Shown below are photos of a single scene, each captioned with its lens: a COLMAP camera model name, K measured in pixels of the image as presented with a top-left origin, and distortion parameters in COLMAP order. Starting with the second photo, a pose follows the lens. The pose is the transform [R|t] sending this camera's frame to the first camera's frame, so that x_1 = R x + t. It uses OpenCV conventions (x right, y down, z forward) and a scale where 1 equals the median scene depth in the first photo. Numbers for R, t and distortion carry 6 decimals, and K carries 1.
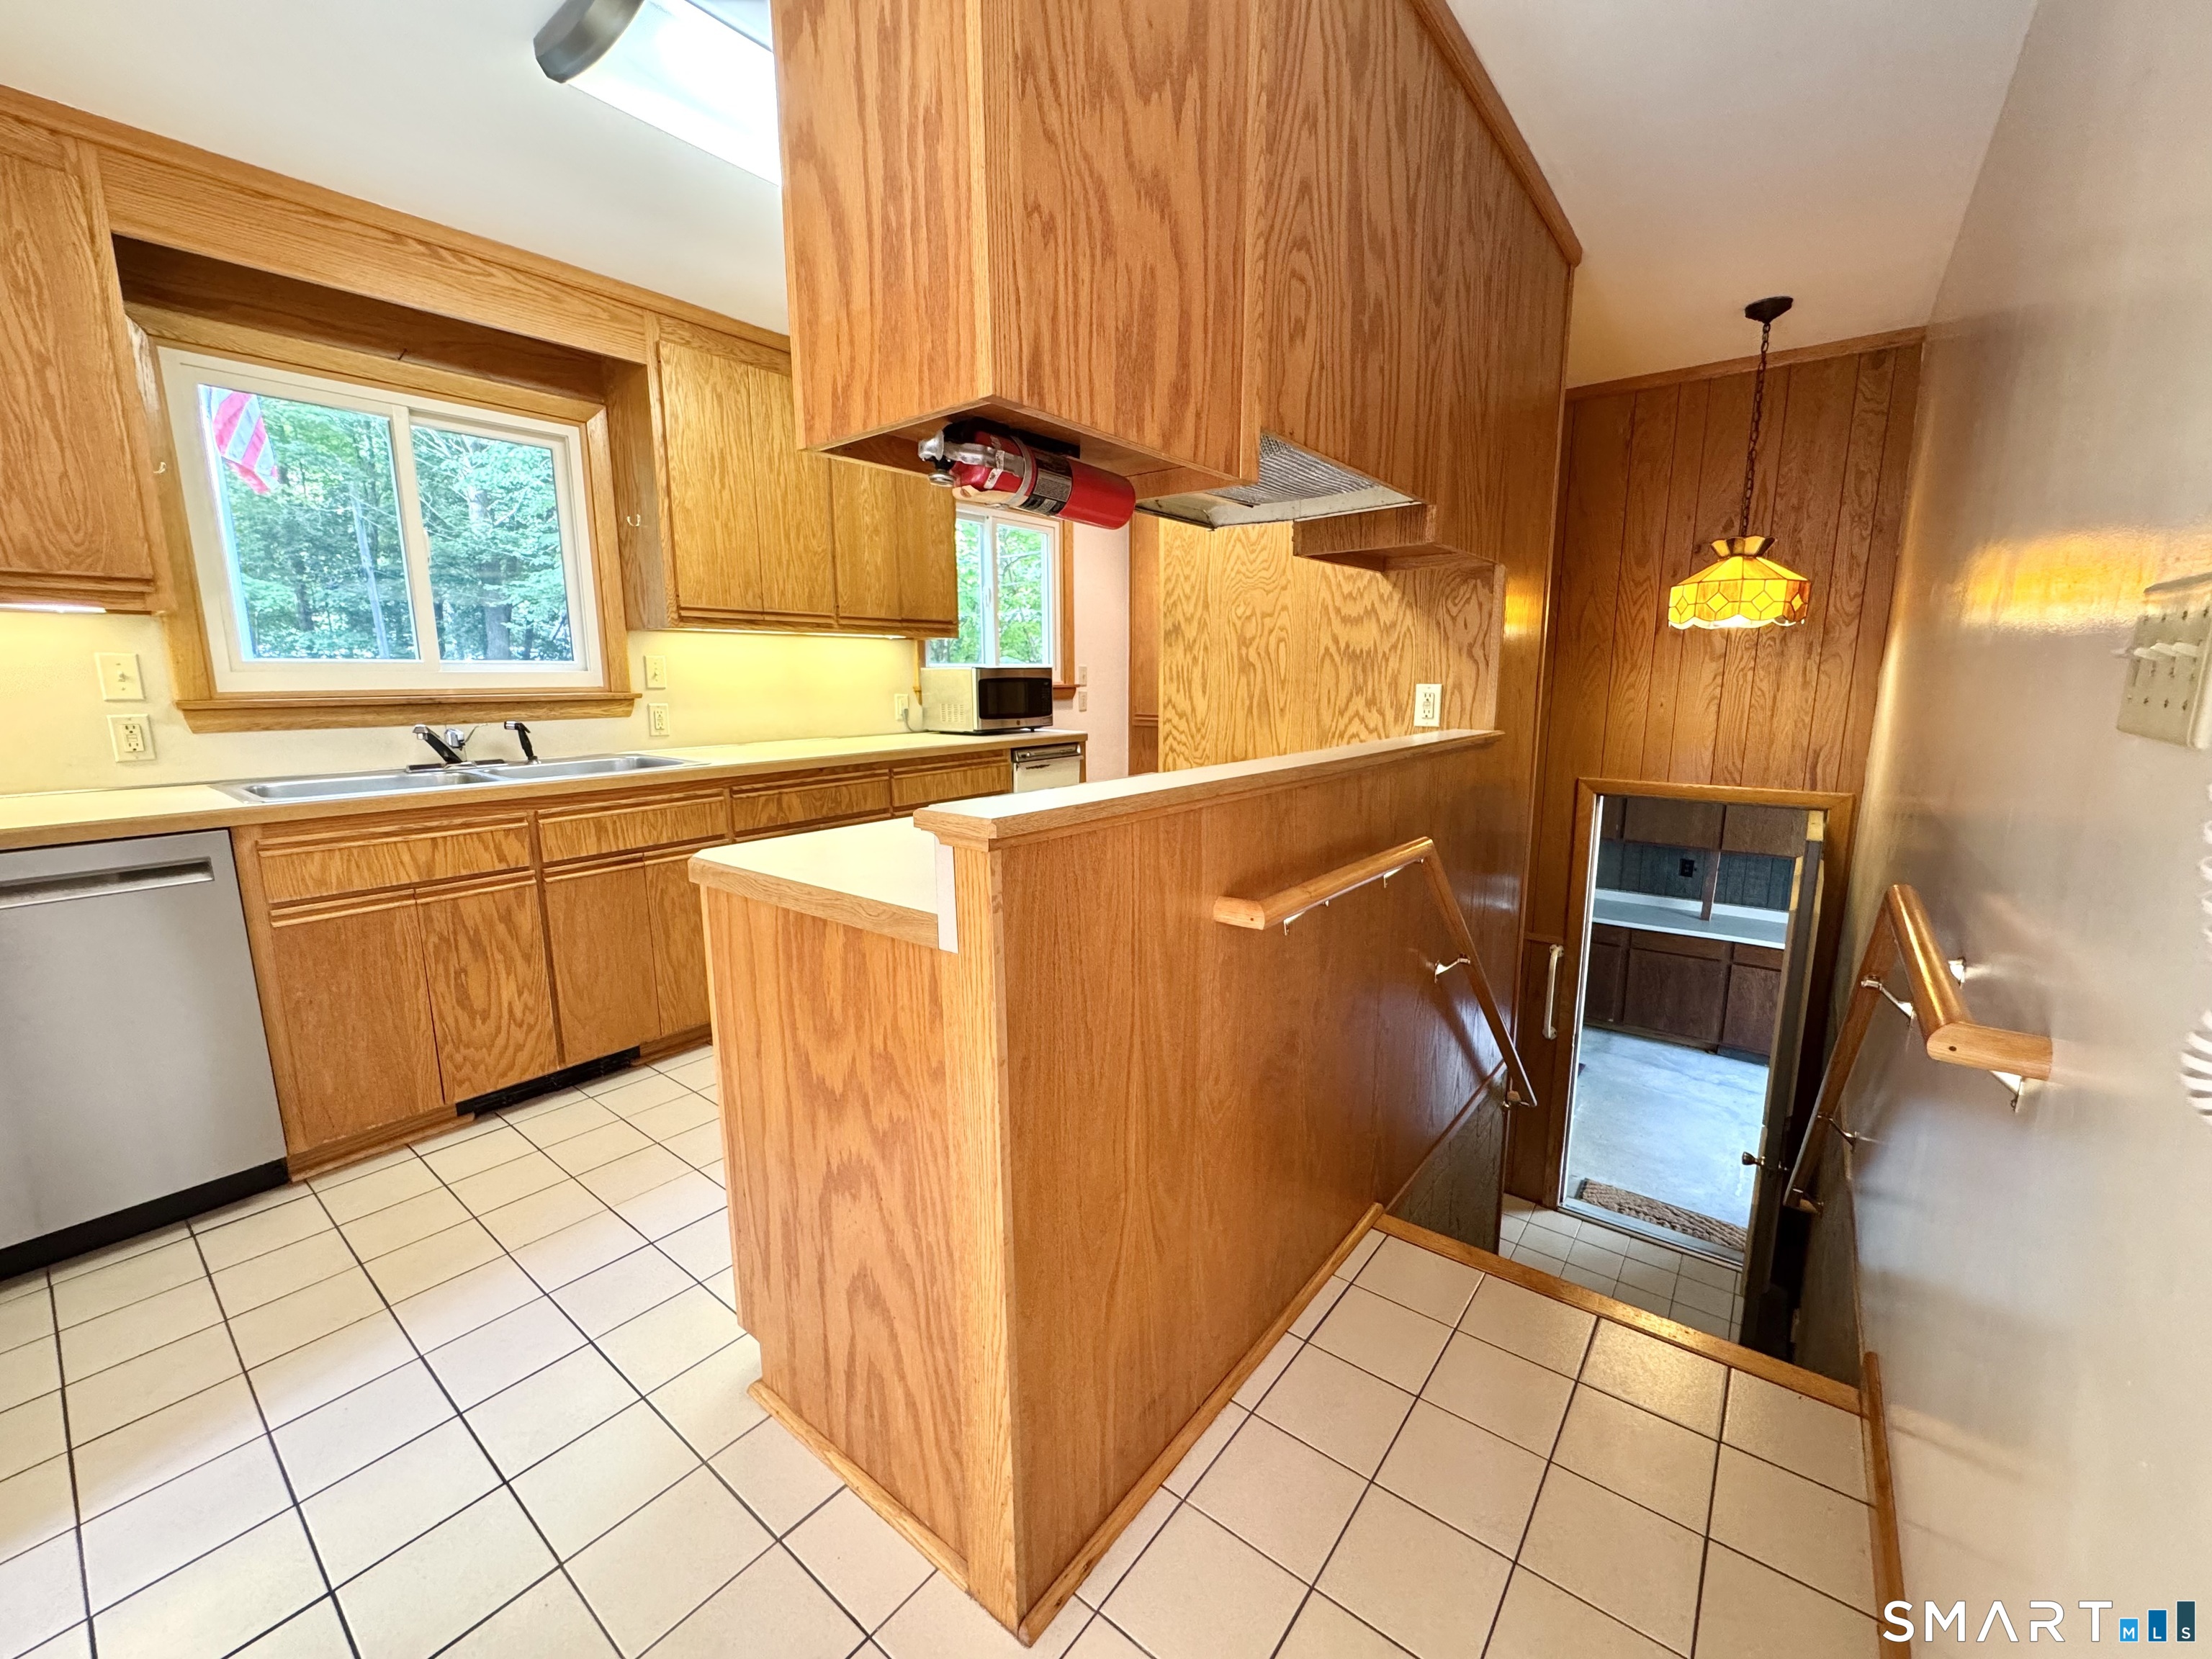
lens RADIAL K [[891.4, 0, 1105.9], [0, 891.4, 830.0], [0, 0, 1]] dist [-0.000877, -0.000070]
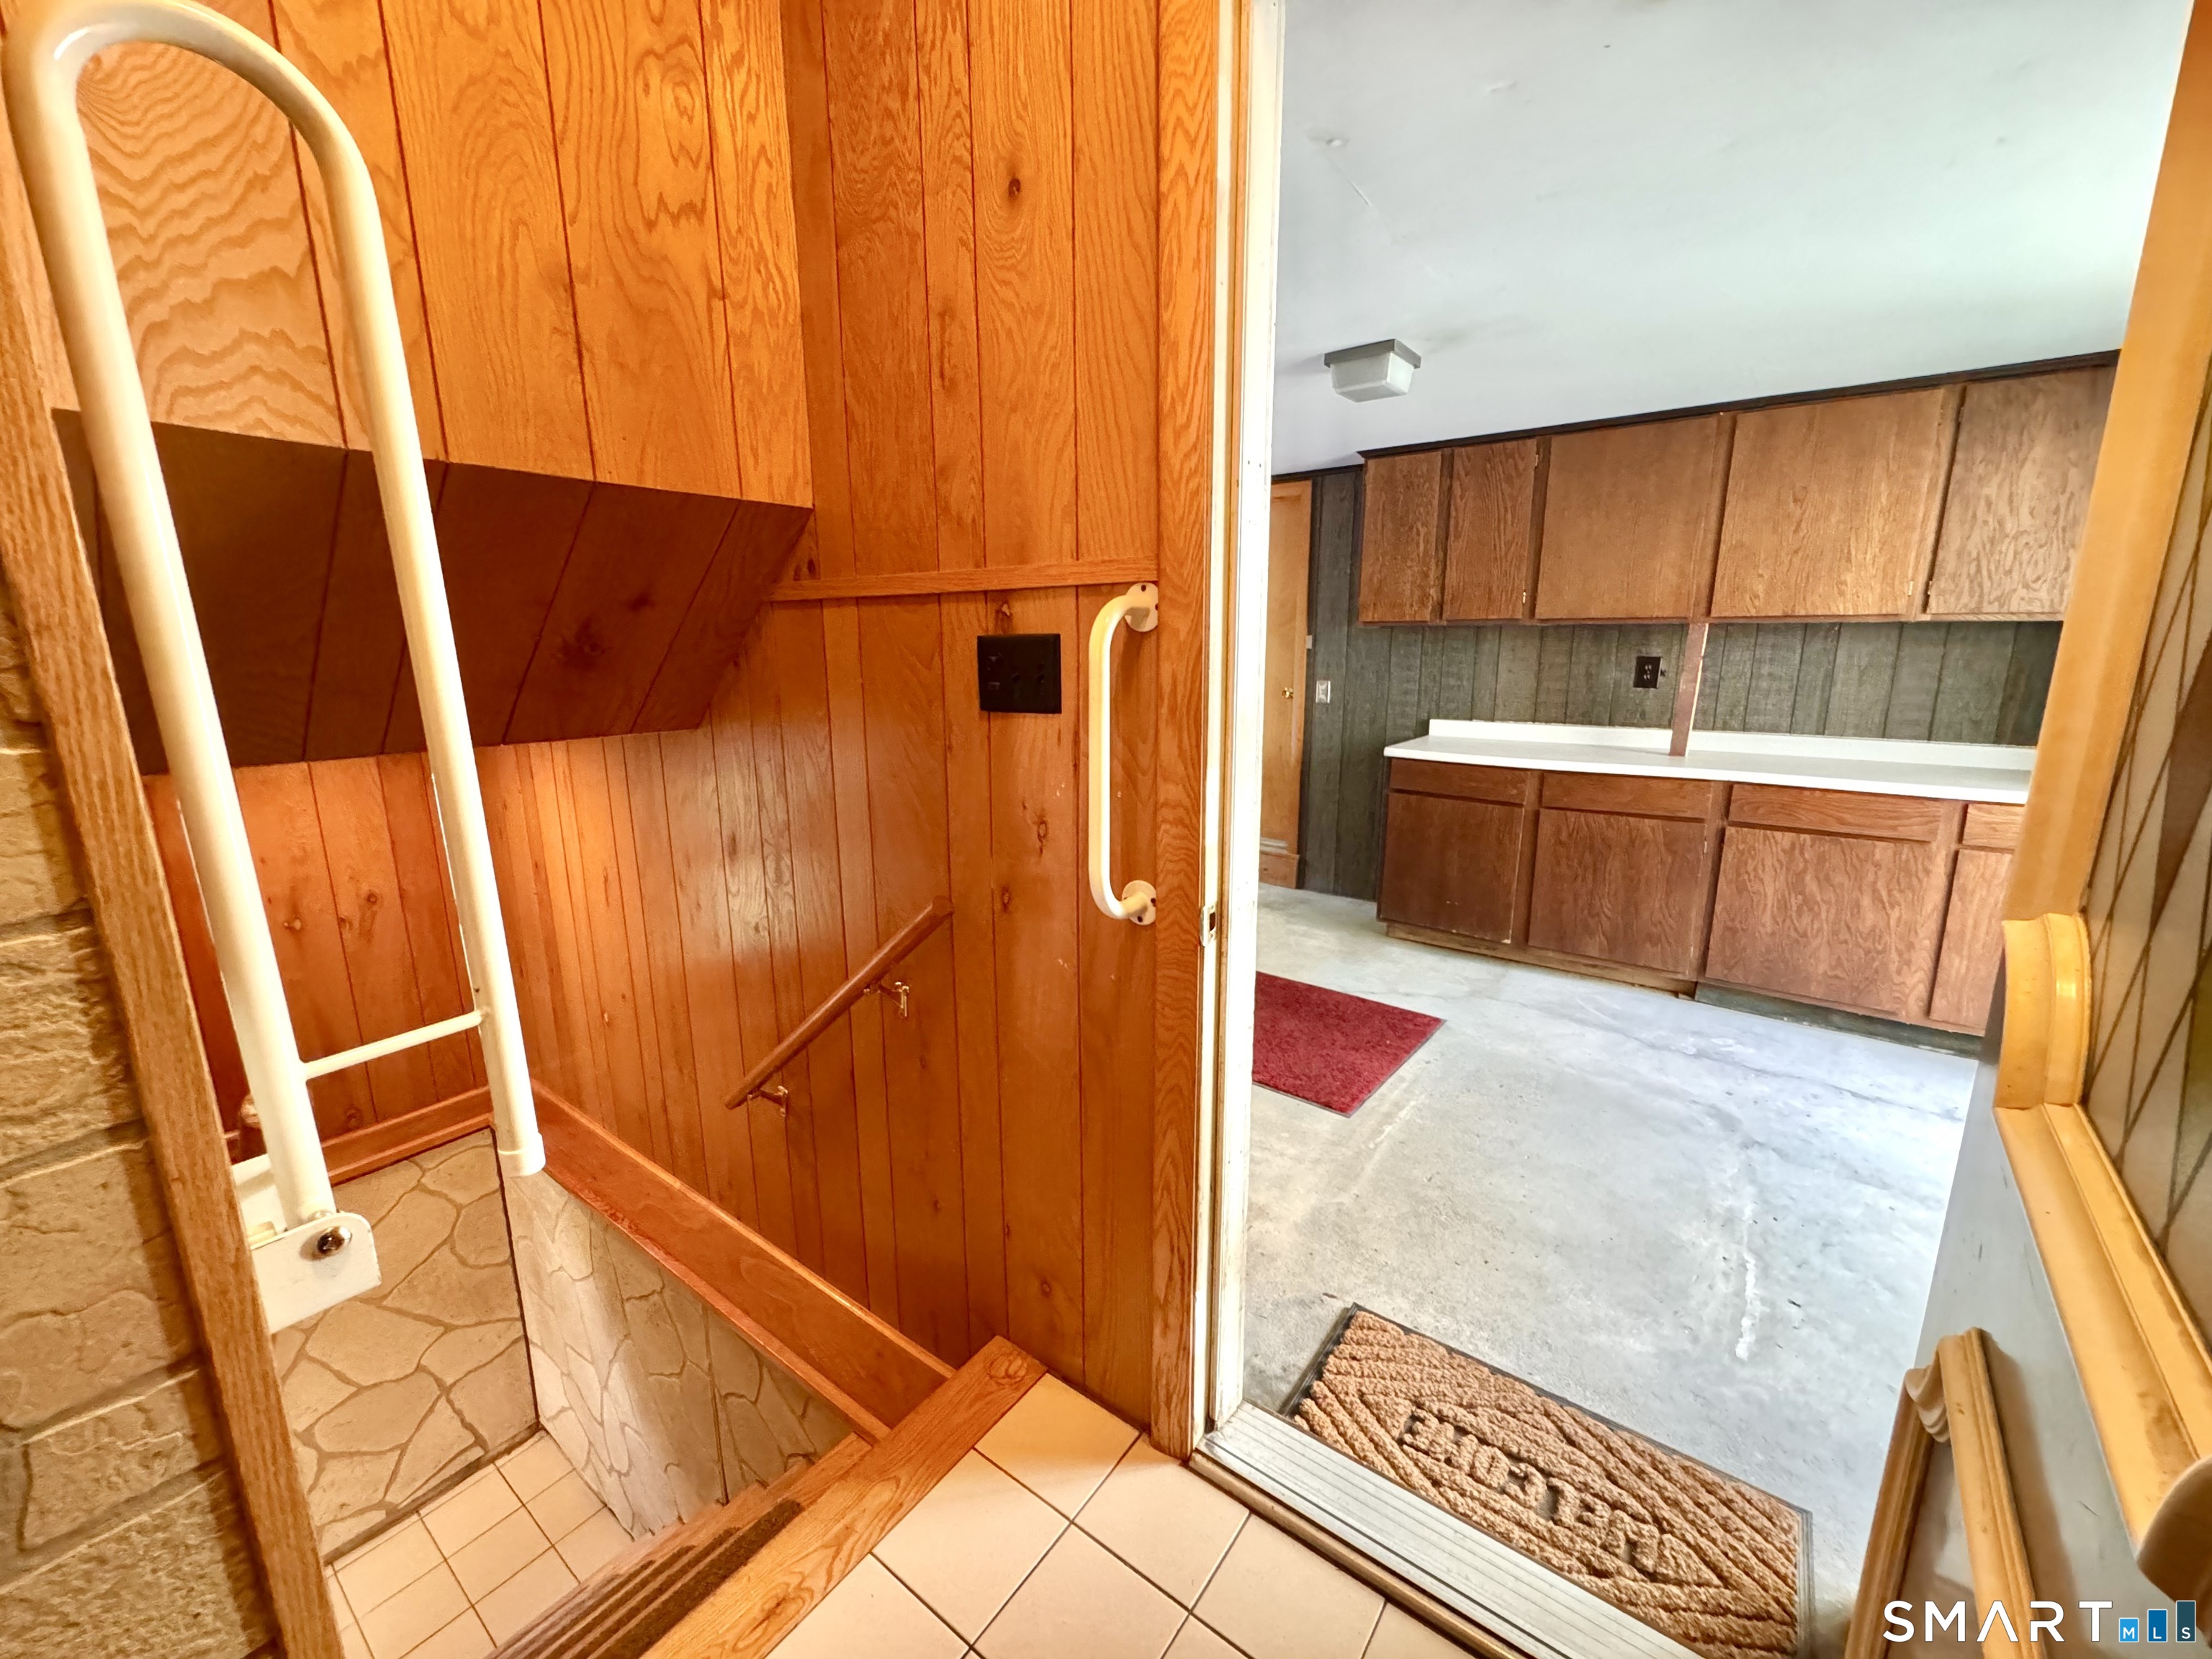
lens RADIAL K [[891.4, 0, 1106.8], [0, 891.4, 826.7], [0, 0, 1]] dist [-0.000877, -0.000070]
pose [[0.999846, -0.002467, 0.017367, 0.326379], [0.001890, 0.999450, 0.033120, 0.130578], [-0.017439, -0.033082, 0.999300, 0.478090]]
